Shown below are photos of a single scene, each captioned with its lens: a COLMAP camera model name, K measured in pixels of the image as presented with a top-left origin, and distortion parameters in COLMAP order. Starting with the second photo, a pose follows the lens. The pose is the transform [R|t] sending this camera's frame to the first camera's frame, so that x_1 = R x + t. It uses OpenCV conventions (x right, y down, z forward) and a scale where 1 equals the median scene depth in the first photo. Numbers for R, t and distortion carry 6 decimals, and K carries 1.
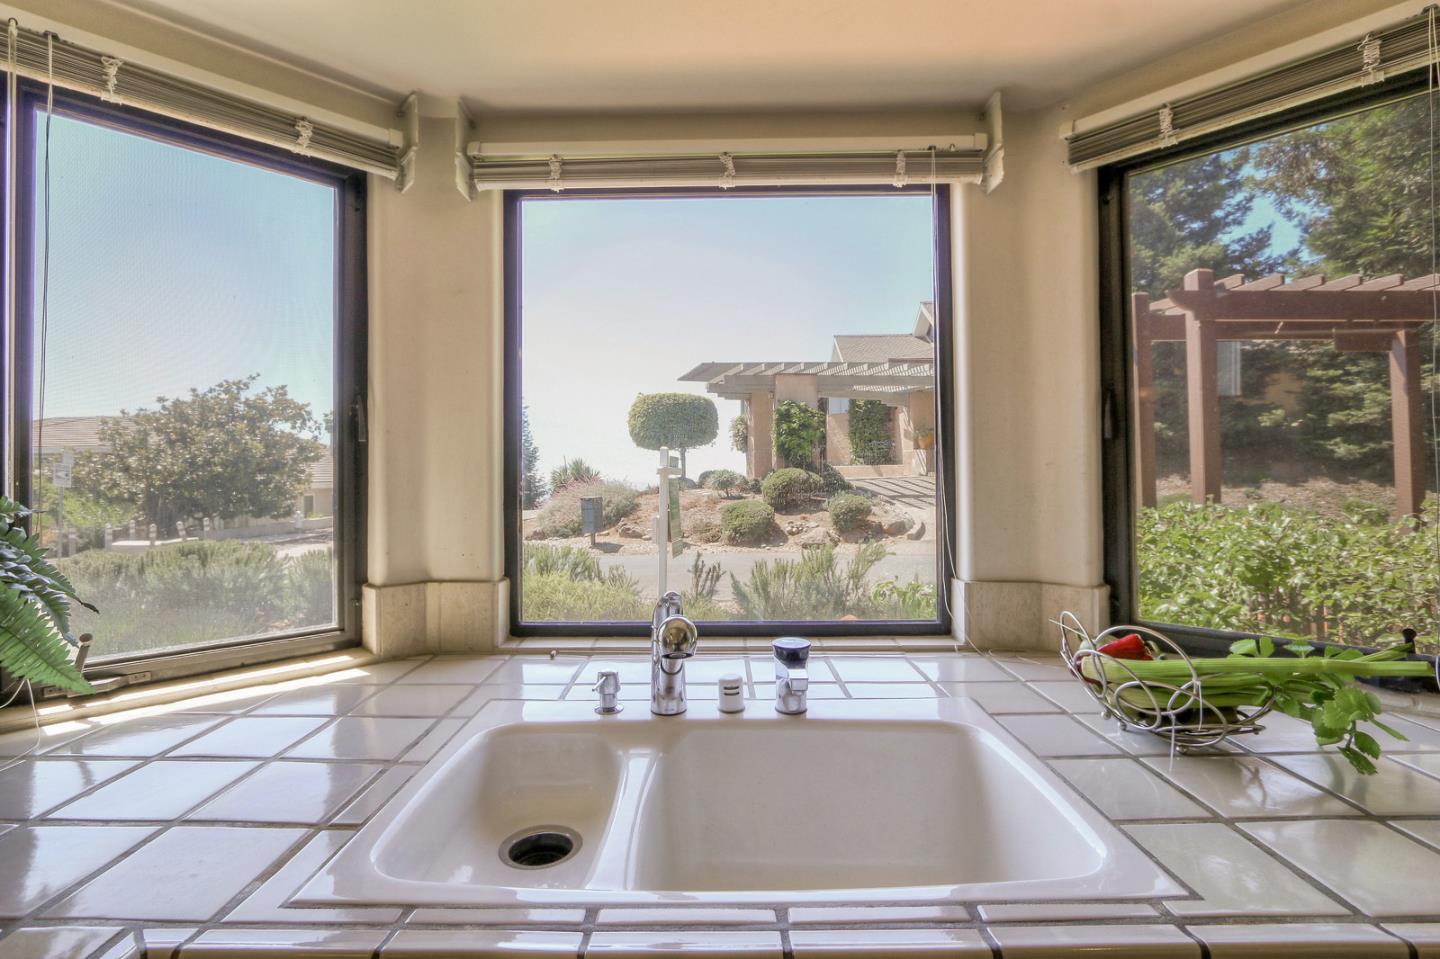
lens RADIAL K [[677.4, 0, 717.3], [0, 677.4, 474.9], [0, 0, 1]] dist [-0.012493, 0.001211]
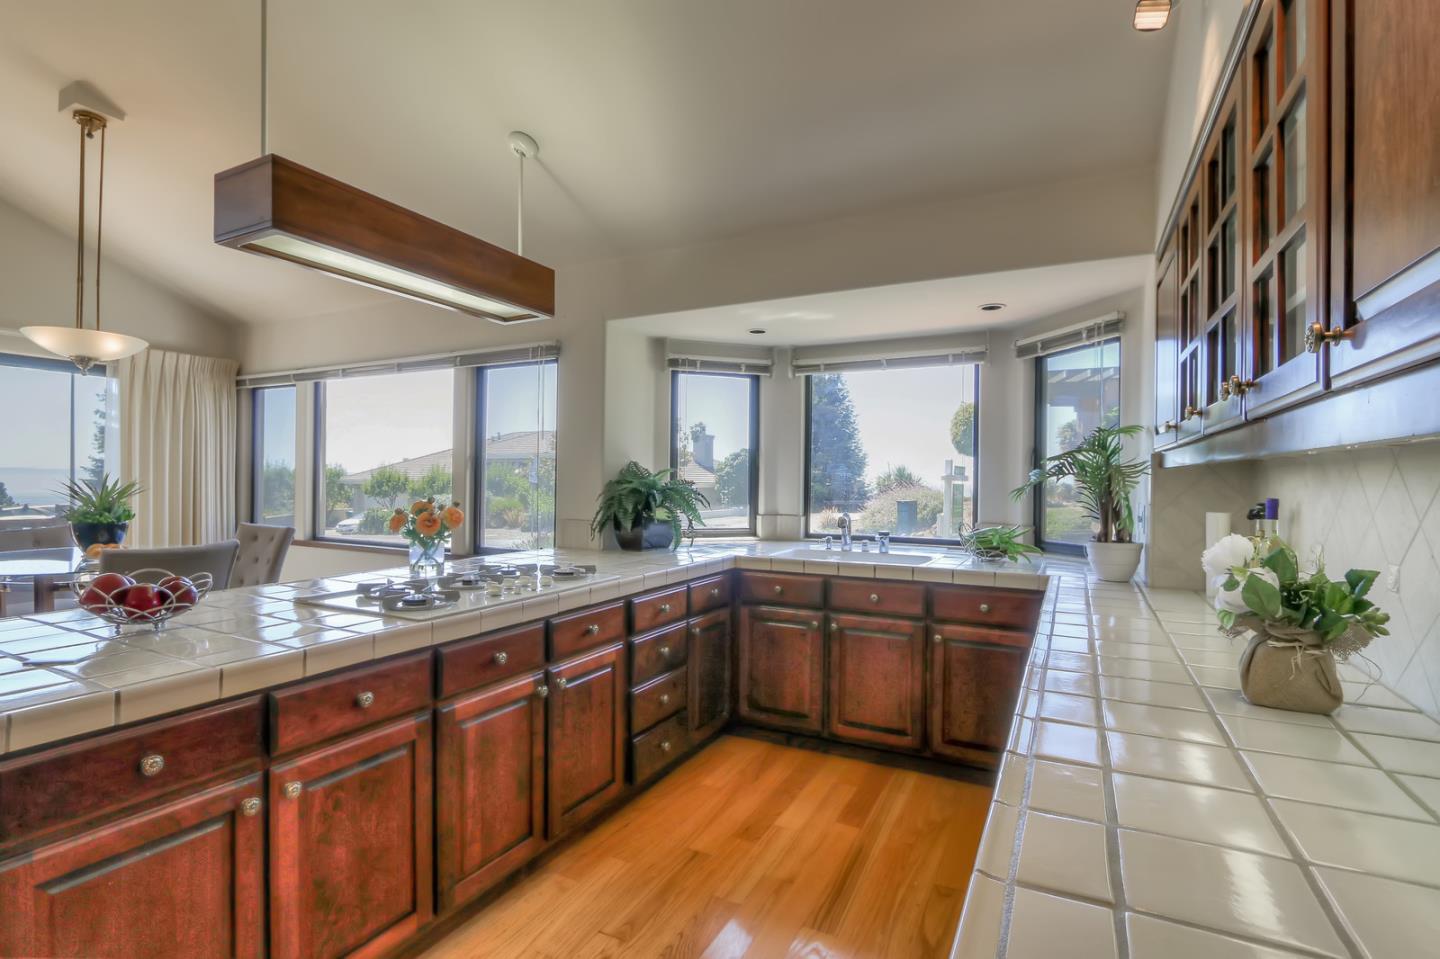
lens RADIAL K [[677.4, 0, 721.0], [0, 677.4, 480.1], [0, 0, 1]] dist [-0.012493, 0.001211]
pose [[0.889025, 0.017552, -0.457523, 0.063869], [-0.017673, 0.999836, 0.004018, 0.000494], [0.457518, 0.004514, 0.889189, -0.158453]]
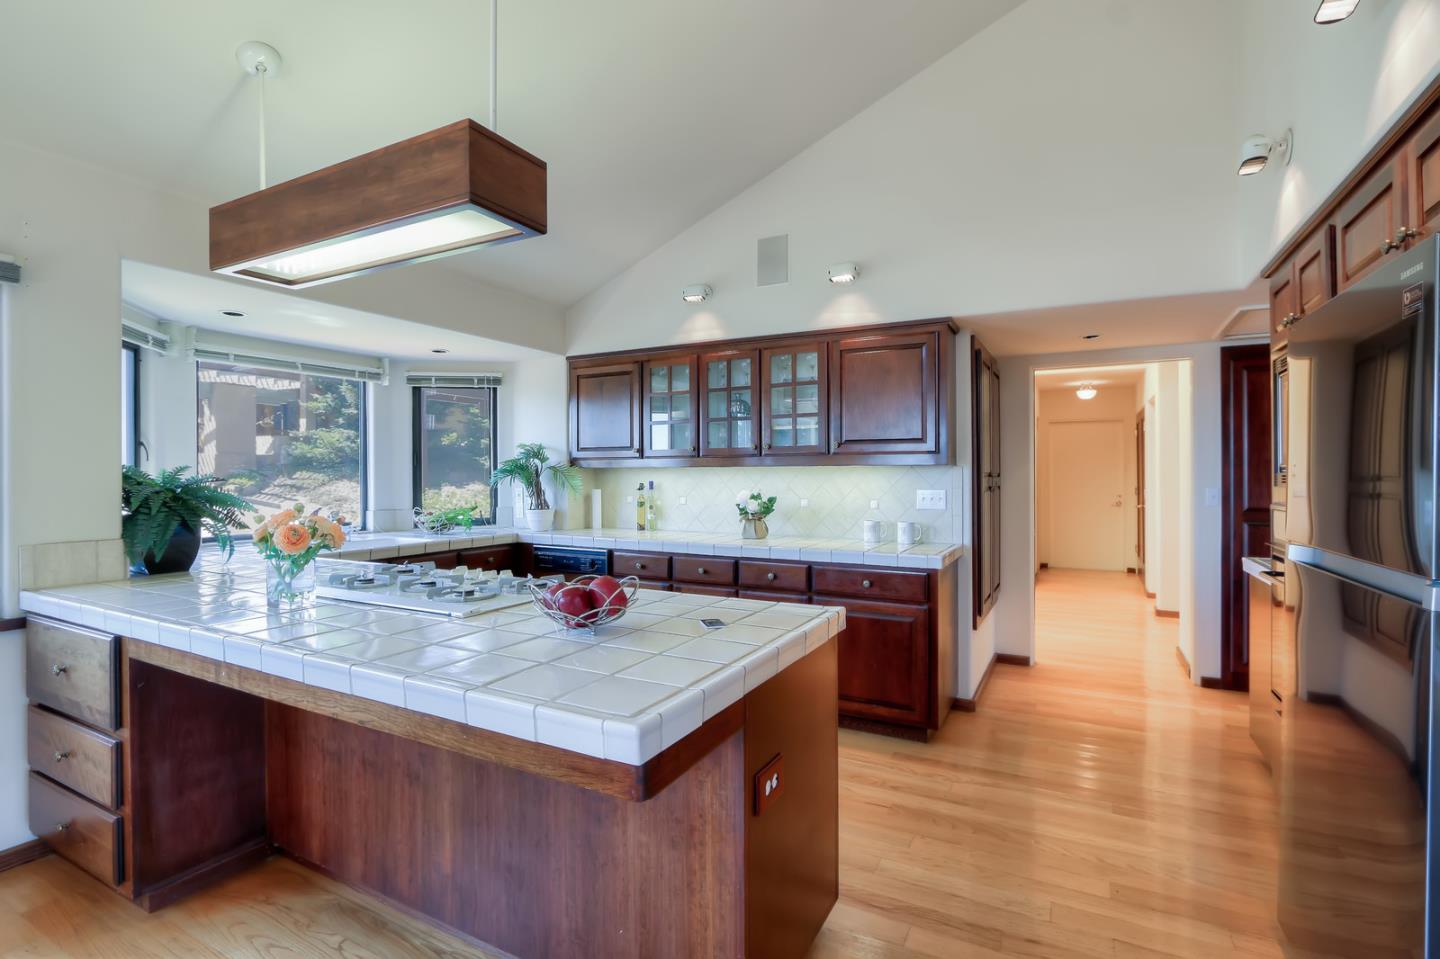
lens RADIAL K [[677.4, 0, 708.7], [0, 677.4, 478.5], [0, 0, 1]] dist [-0.012493, 0.001211]
pose [[0.490687, 0.002752, 0.871331, -0.151740], [0.001613, 0.999990, -0.004067, 0.002863], [-0.871334, 0.003401, 0.490678, -0.178823]]
